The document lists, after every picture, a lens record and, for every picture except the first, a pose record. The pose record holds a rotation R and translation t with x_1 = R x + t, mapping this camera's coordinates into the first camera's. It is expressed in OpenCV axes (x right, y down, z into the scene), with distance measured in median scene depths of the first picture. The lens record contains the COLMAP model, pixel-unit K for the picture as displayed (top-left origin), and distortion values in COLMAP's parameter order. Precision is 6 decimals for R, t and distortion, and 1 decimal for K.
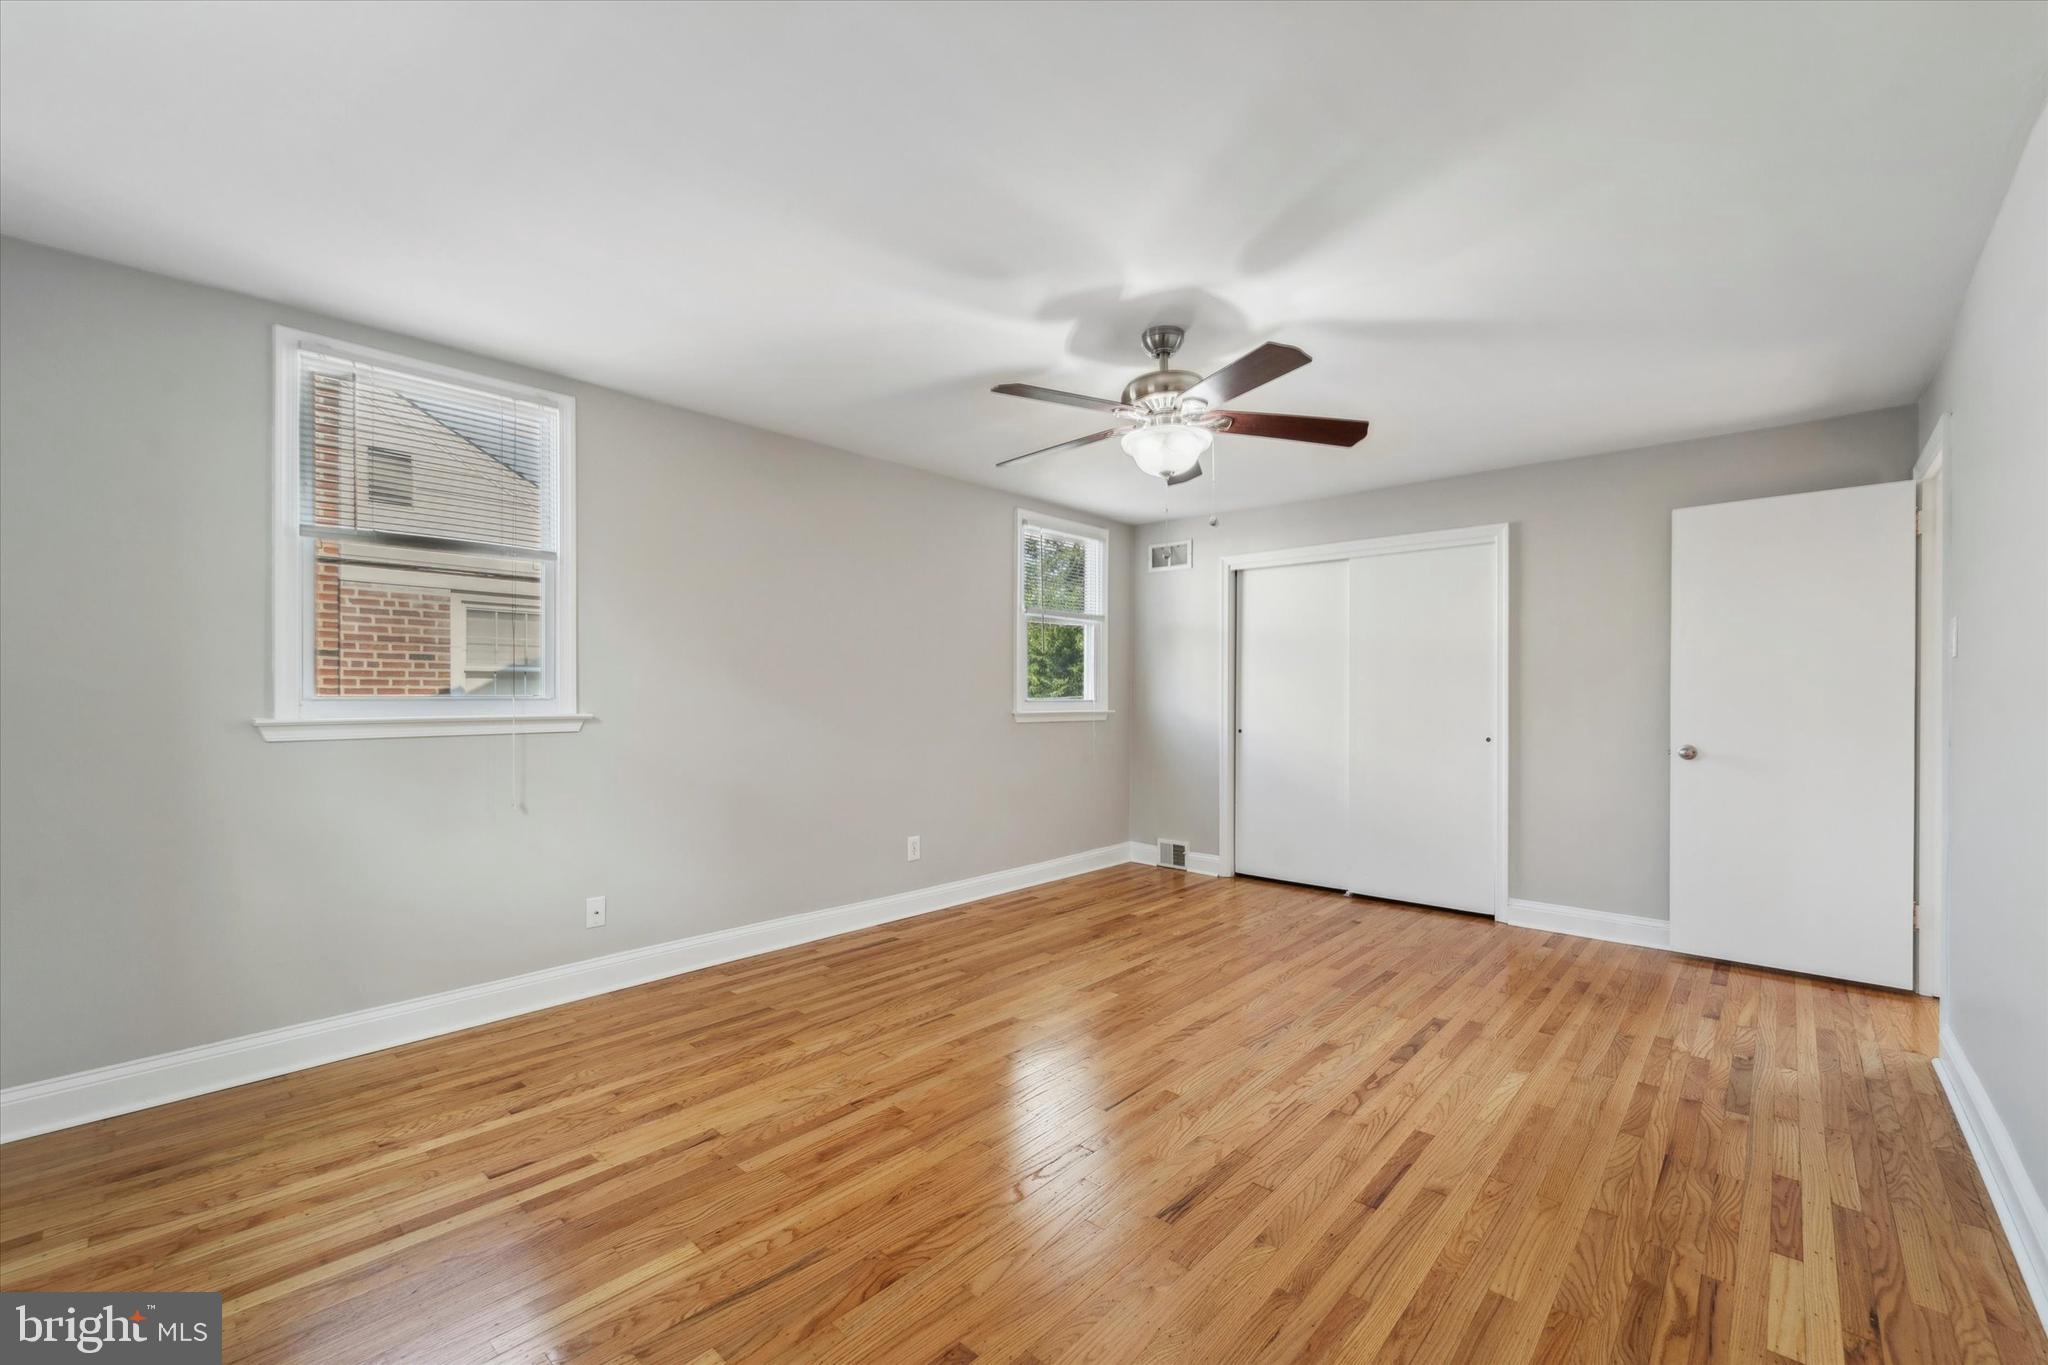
lens RADIAL K [[839.4, 0, 1028.7], [0, 839.4, 691.4], [0, 0, 1]] dist [-0.000826, -0.001576]
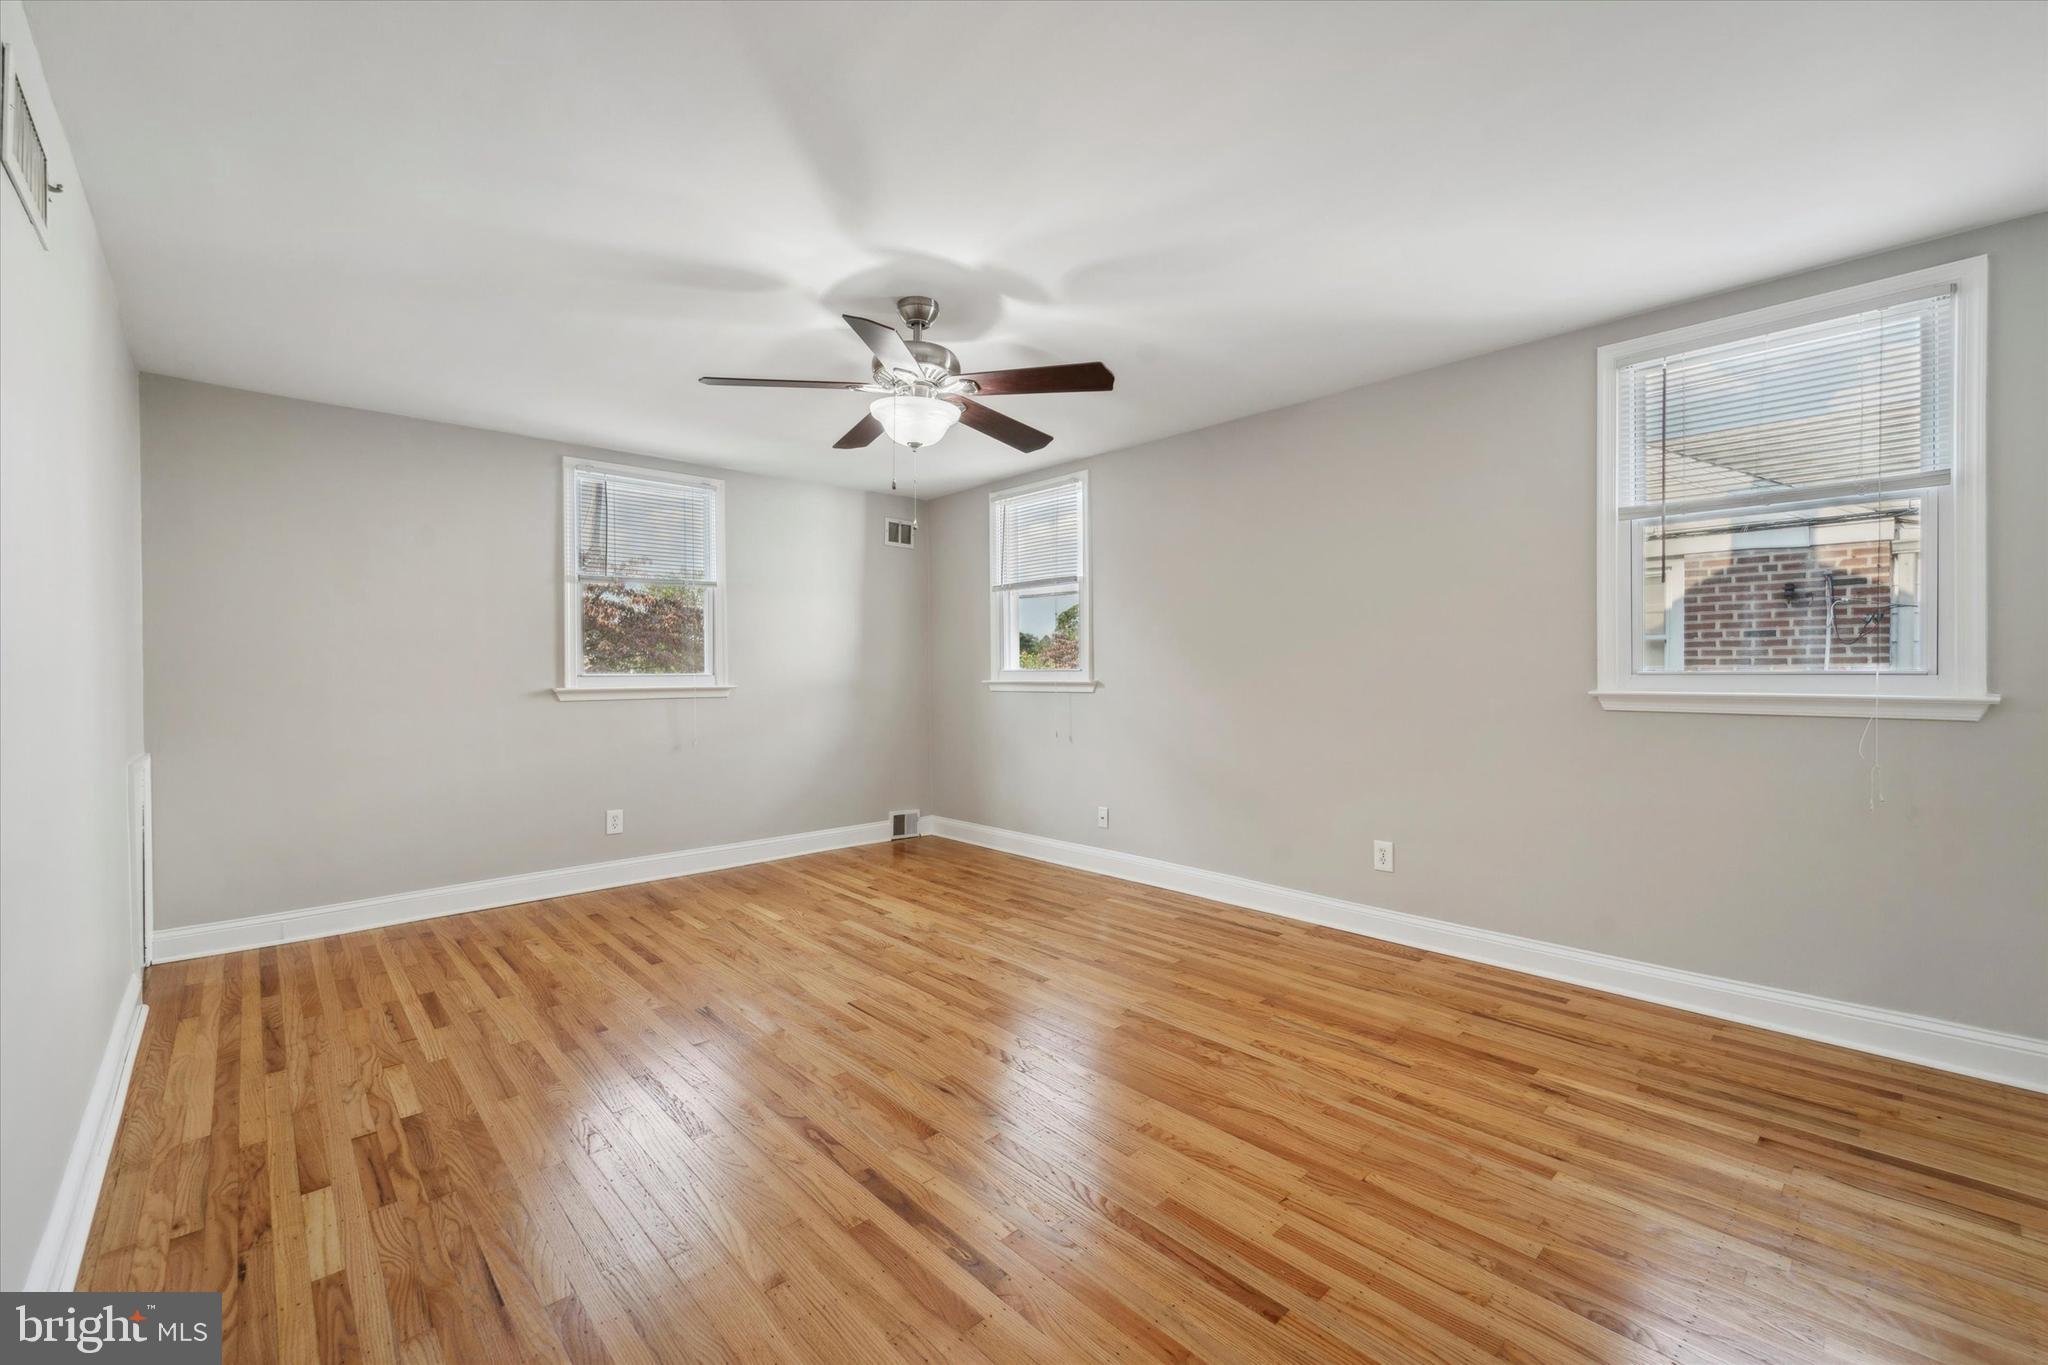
lens RADIAL K [[839.4, 0, 1031.6], [0, 839.4, 684.8], [0, 0, 1]] dist [-0.000826, -0.001576]
pose [[-0.081325, 0.017538, -0.996533, 0.838914], [0.009680, 0.999812, 0.016806, 0.006725], [0.996641, -0.008280, -0.081480, 0.887781]]
